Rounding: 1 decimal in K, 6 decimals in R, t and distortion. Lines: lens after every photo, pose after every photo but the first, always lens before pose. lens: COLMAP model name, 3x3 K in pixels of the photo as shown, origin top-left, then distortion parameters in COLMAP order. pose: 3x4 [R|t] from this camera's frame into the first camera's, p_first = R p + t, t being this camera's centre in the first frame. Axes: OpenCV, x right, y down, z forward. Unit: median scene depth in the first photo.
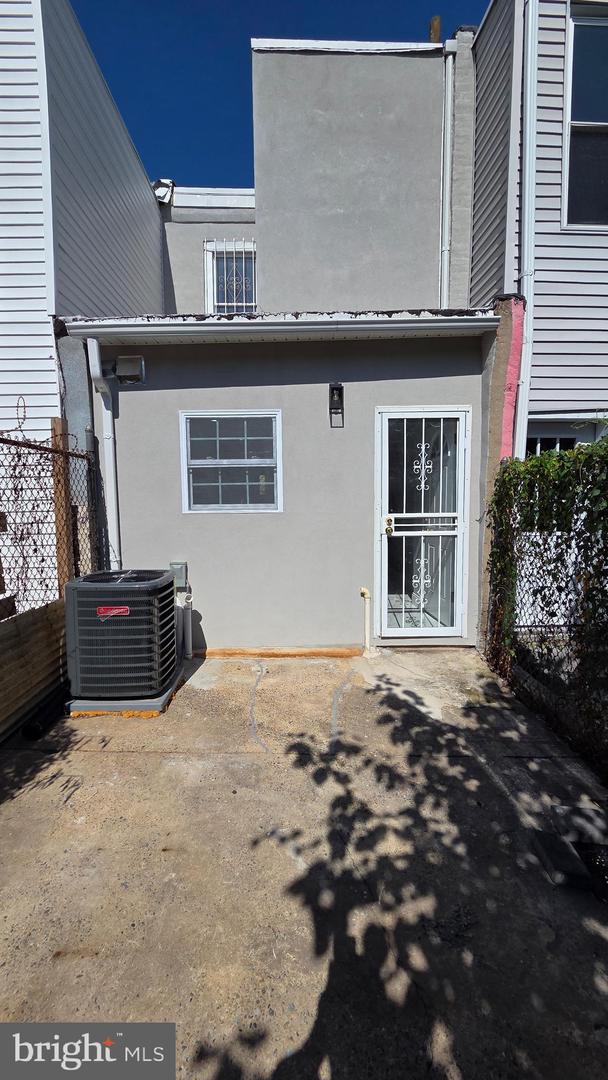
lens RADIAL K [[435.5, 0, 304.0], [0, 435.5, 540.0], [0, 0, 1]] dist [0.002710, 0.000004]
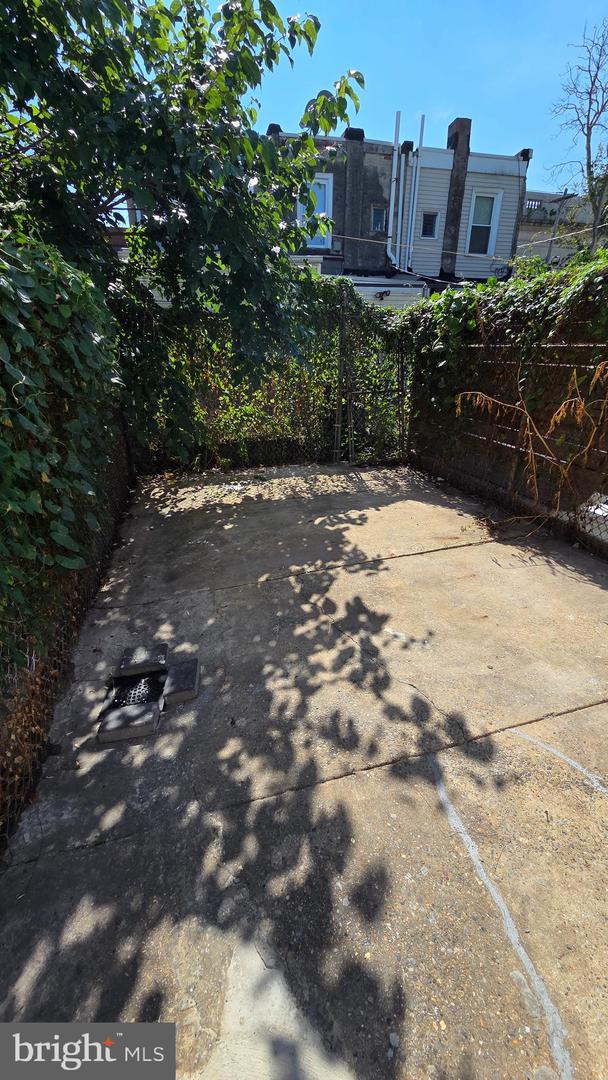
lens RADIAL K [[435.5, 0, 304.0], [0, 435.5, 540.0], [0, 0, 1]] dist [0.002710, 0.000004]
pose [[-0.973239, 0.103562, -0.205137, 0.405447], [-0.007041, 0.878832, 0.477079, -0.119112], [0.229688, 0.465756, -0.854584, 1.599022]]
